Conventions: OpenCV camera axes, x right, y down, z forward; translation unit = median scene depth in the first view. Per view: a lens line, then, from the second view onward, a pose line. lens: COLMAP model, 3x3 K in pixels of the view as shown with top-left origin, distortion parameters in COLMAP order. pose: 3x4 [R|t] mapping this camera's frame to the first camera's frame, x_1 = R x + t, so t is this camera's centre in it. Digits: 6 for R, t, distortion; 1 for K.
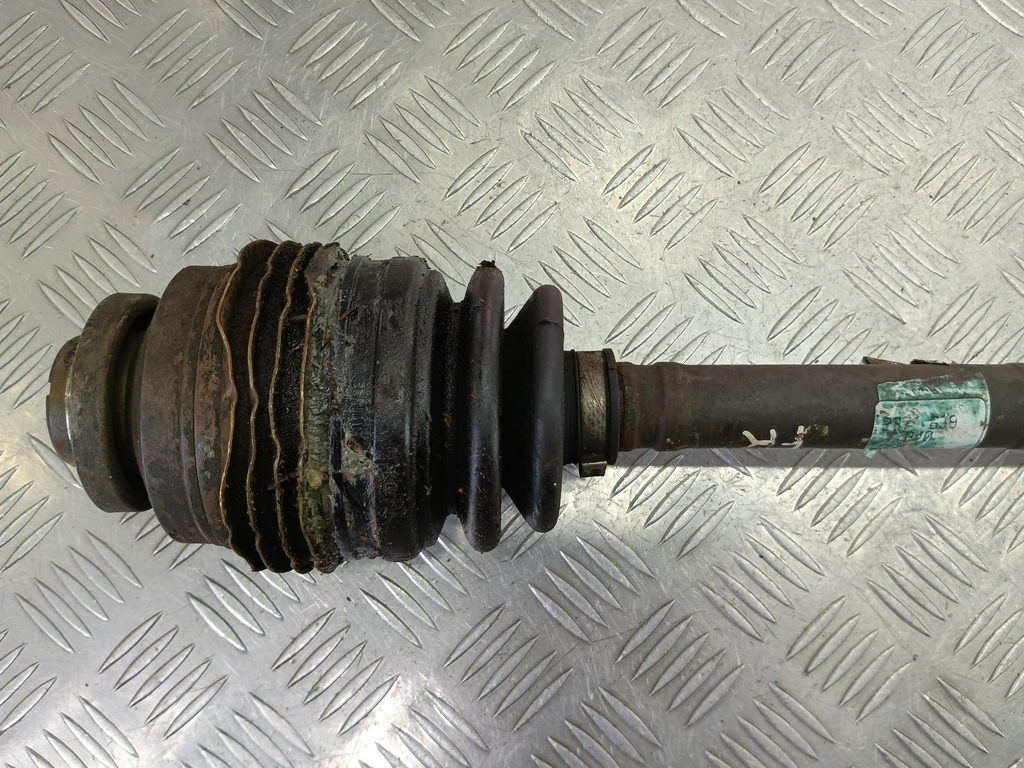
lens RADIAL K [[862.9, 0, 512.0], [0, 862.9, 384.0], [0, 0, 1]] dist [0.069502, -0.199521]
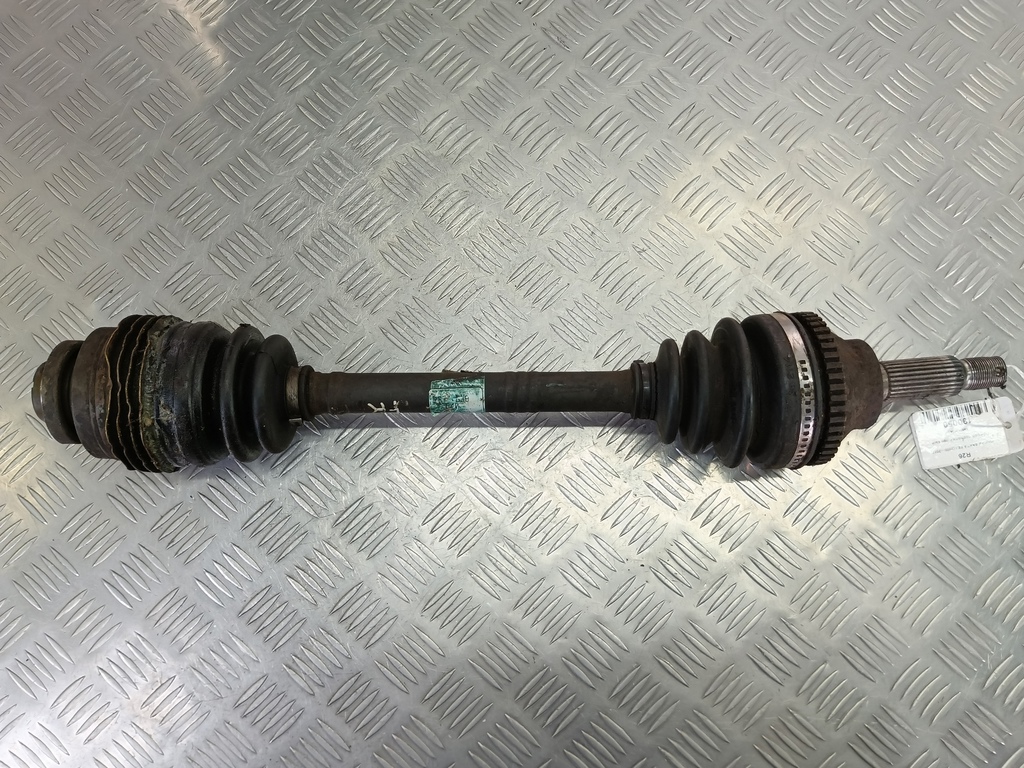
lens RADIAL K [[789.4, 0, 525.9], [0, 789.4, 385.3], [0, 0, 1]] dist [0.053573, -0.146699]
pose [[0.999128, -0.006064, 0.041302, 0.576472], [0.007412, 0.999442, -0.032577, 0.075455], [-0.041081, 0.032855, 0.998615, -0.953530]]
